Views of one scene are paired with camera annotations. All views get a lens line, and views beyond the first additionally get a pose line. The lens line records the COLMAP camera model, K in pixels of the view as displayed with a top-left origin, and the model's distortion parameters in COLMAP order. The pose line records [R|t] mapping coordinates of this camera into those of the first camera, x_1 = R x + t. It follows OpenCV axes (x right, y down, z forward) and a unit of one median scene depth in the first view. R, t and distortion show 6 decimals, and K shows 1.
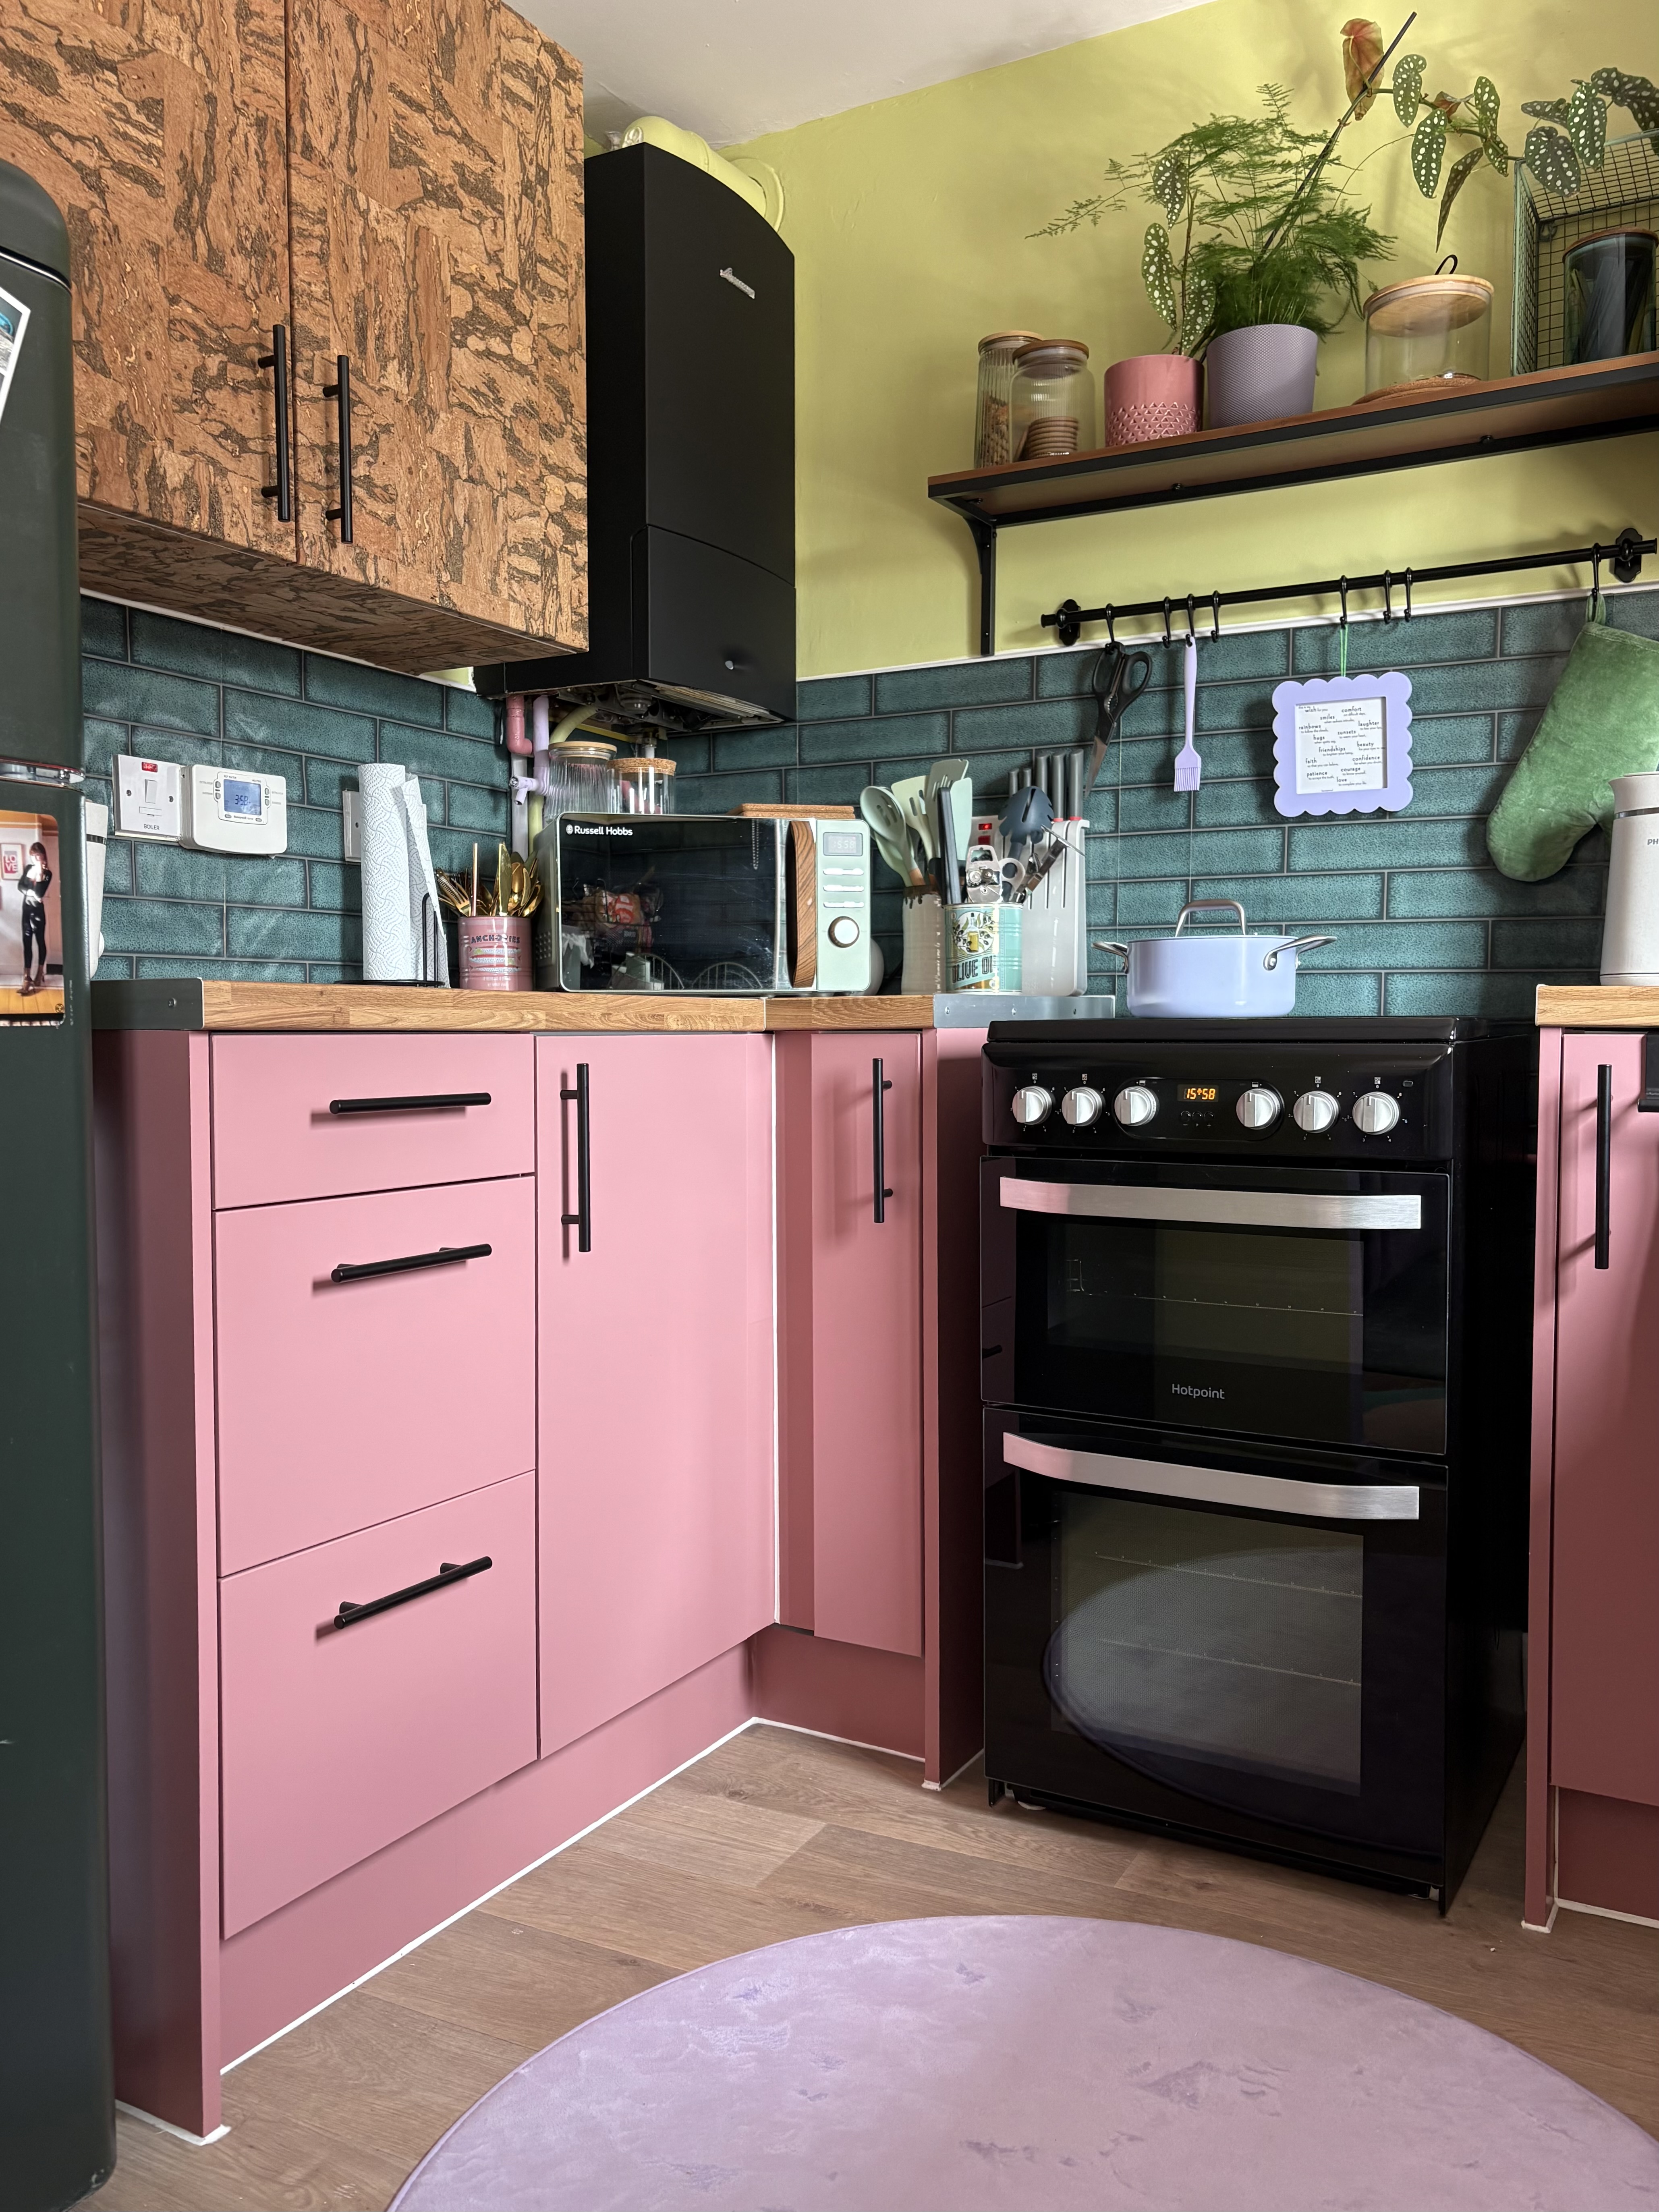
lens RADIAL K [[1729.4, 0, 829.5], [0, 1729.4, 1106.0], [0, 0, 1]] dist [0.011398, 0.000011]
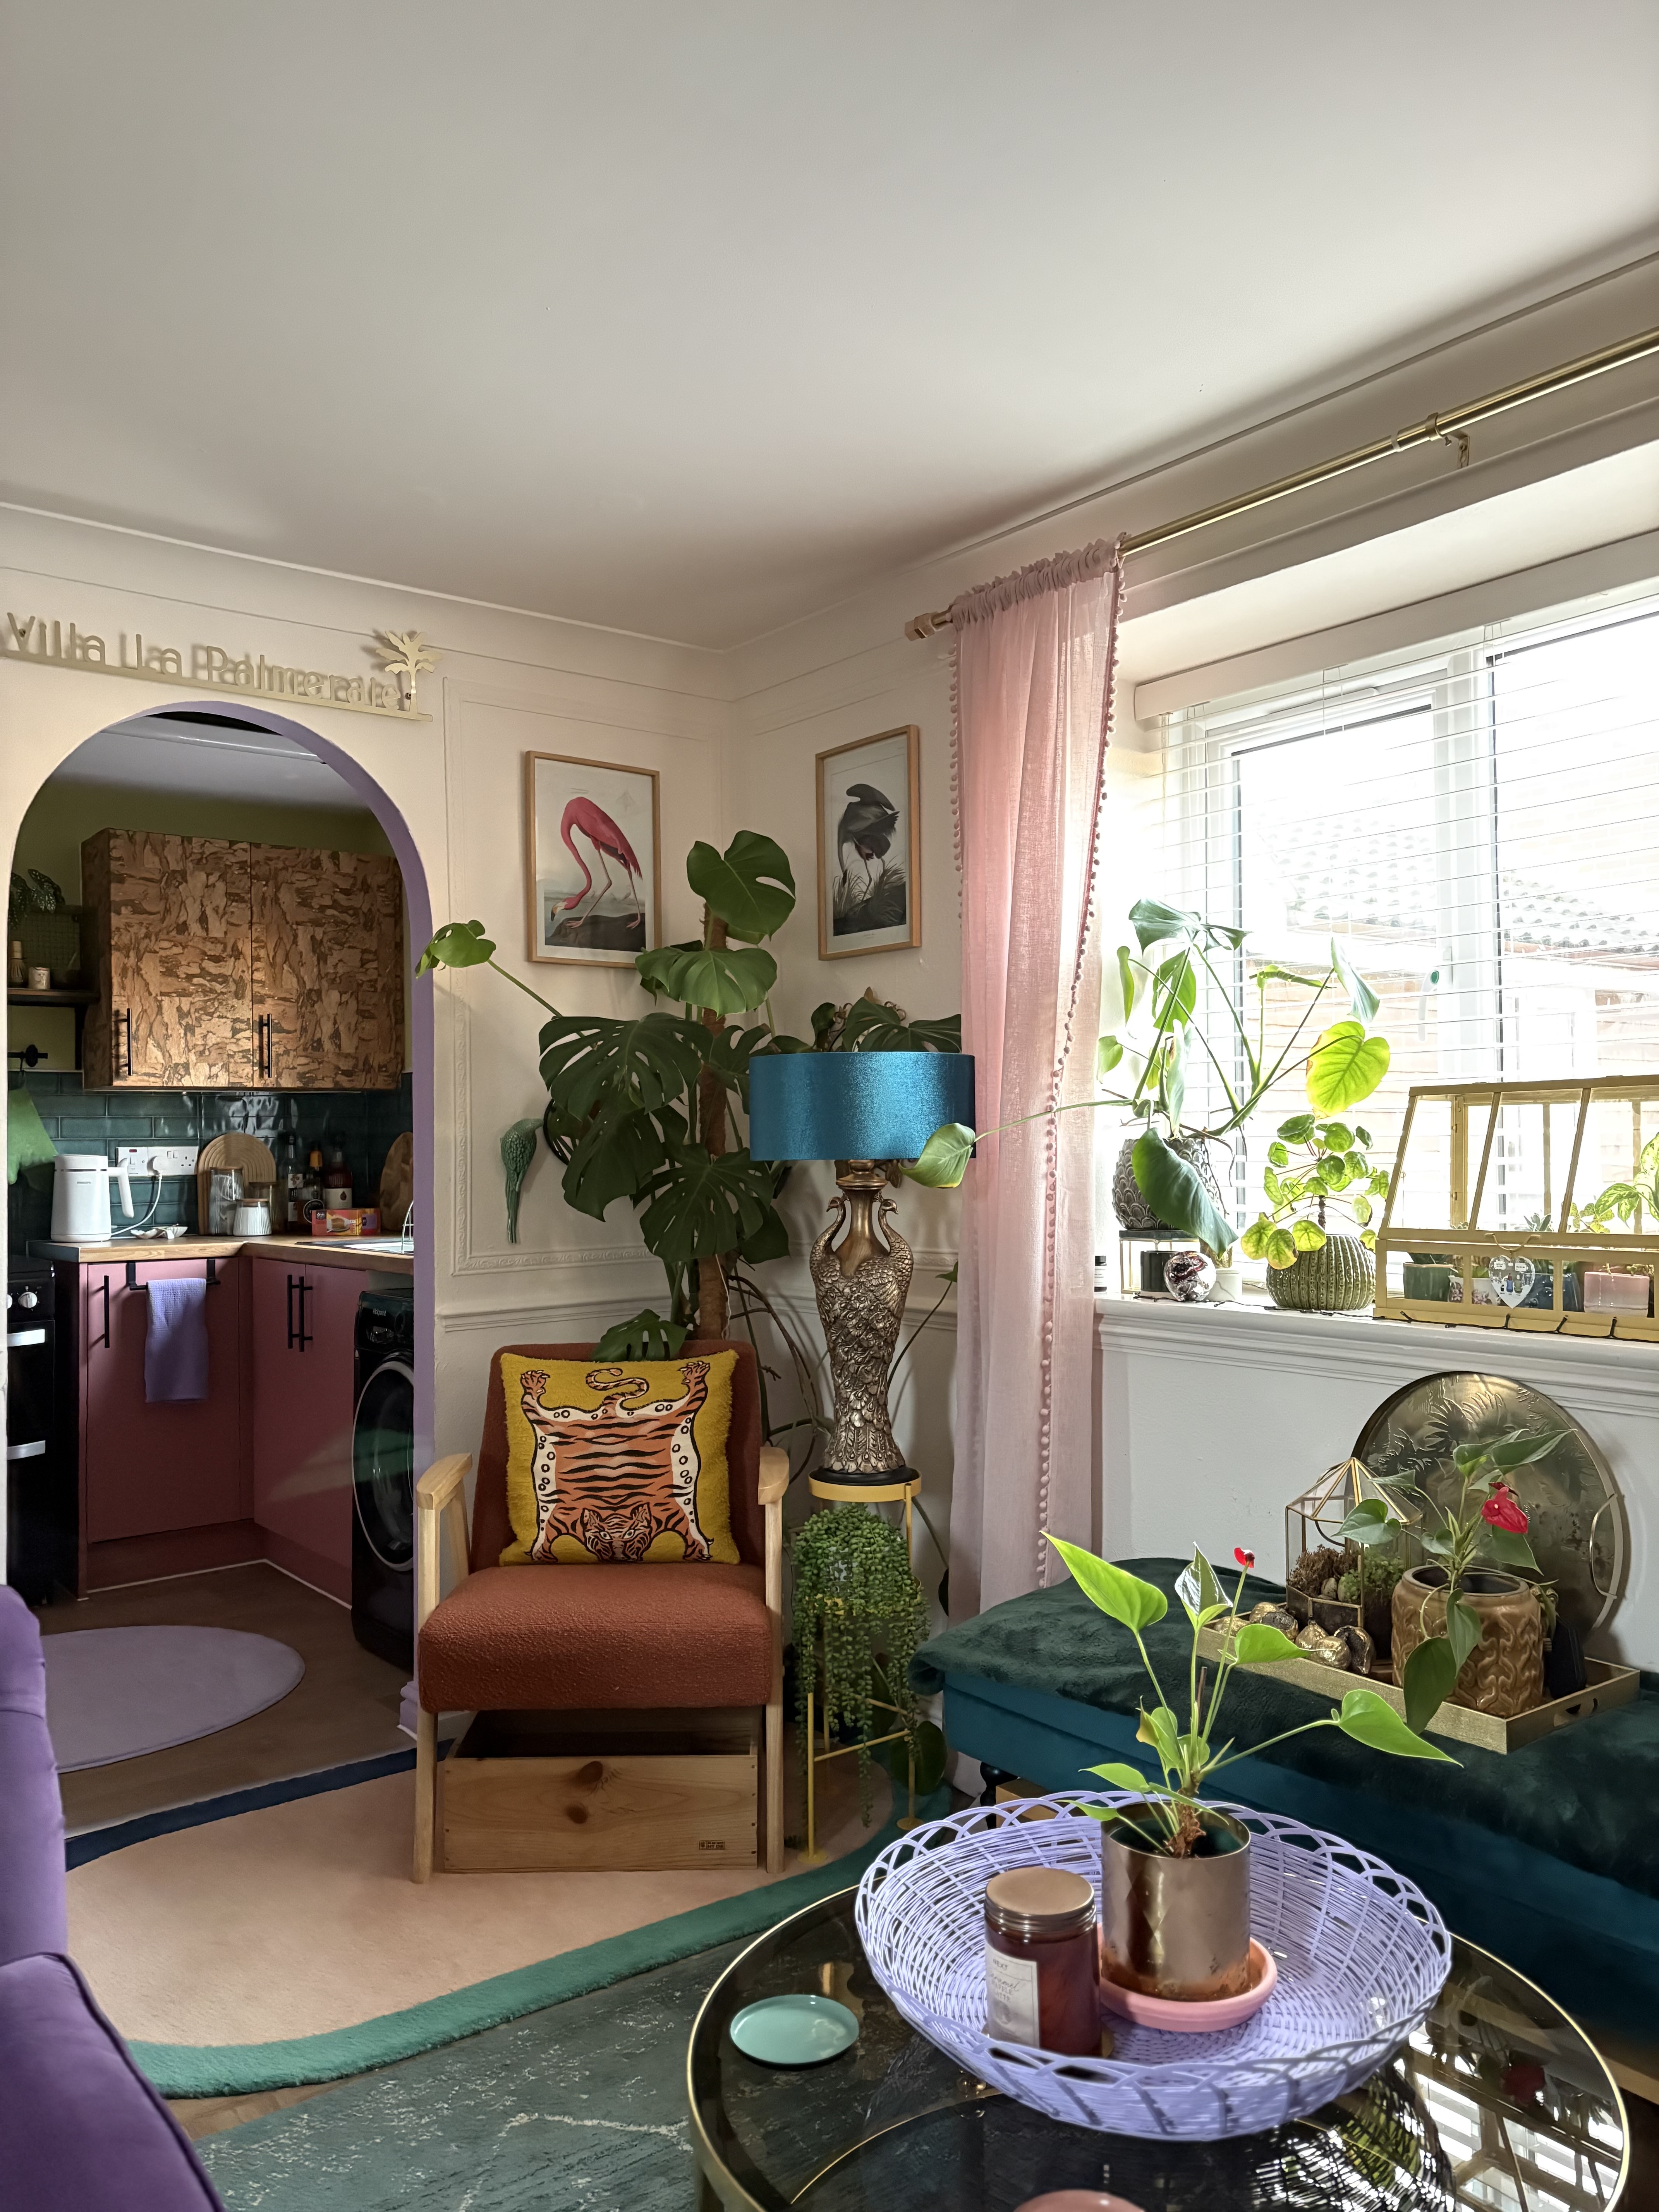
lens RADIAL K [[1666.4, 0, 823.2], [0, 1666.4, 1115.8], [0, 0, 1]] dist [0.058527, -0.061209]
pose [[0.391498, 0.017505, 0.920013, -1.232559], [0.058030, 0.997359, -0.043671, -0.073102], [-0.918347, 0.070485, 0.389448, -0.885850]]
